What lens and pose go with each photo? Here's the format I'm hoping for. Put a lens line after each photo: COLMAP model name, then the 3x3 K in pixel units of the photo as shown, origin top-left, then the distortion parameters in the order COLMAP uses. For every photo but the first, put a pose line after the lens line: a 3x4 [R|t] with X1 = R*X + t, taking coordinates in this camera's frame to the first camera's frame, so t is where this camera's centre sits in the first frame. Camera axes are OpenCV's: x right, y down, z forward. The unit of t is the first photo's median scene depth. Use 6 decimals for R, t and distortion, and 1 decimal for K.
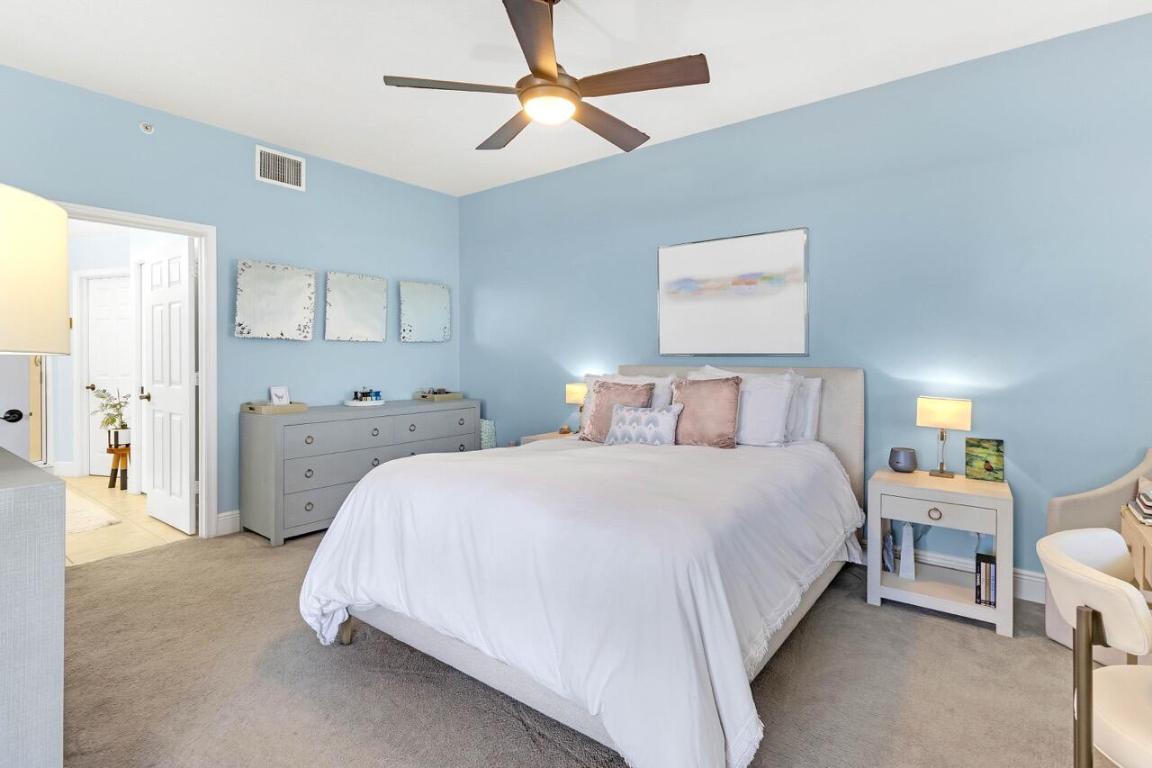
lens RADIAL K [[536.2, 0, 577.7], [0, 536.2, 379.4], [0, 0, 1]] dist [0.000090, 0.000423]
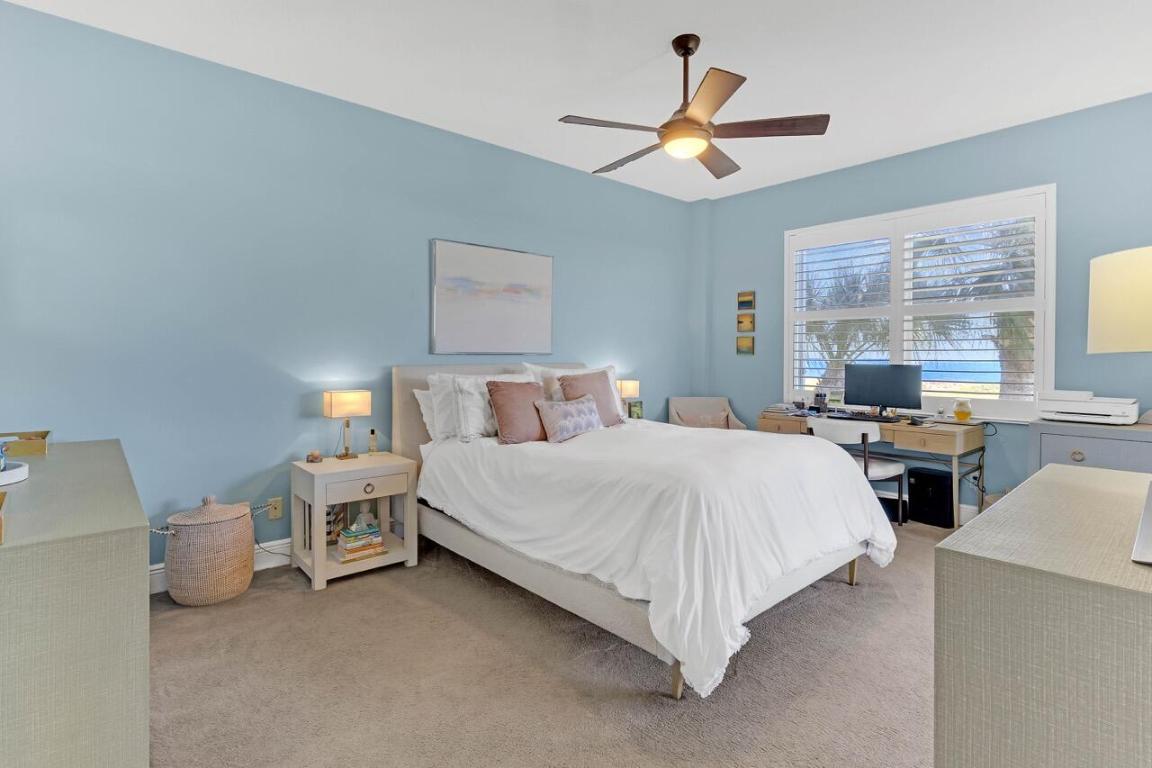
lens RADIAL K [[536.2, 0, 577.7], [0, 536.2, 379.4], [0, 0, 1]] dist [0.000090, 0.000423]
pose [[0.233353, -0.044608, 0.971368, -0.753424], [0.040990, 0.998511, 0.036008, -0.024307], [-0.971528, 0.031414, 0.234834, 0.571290]]
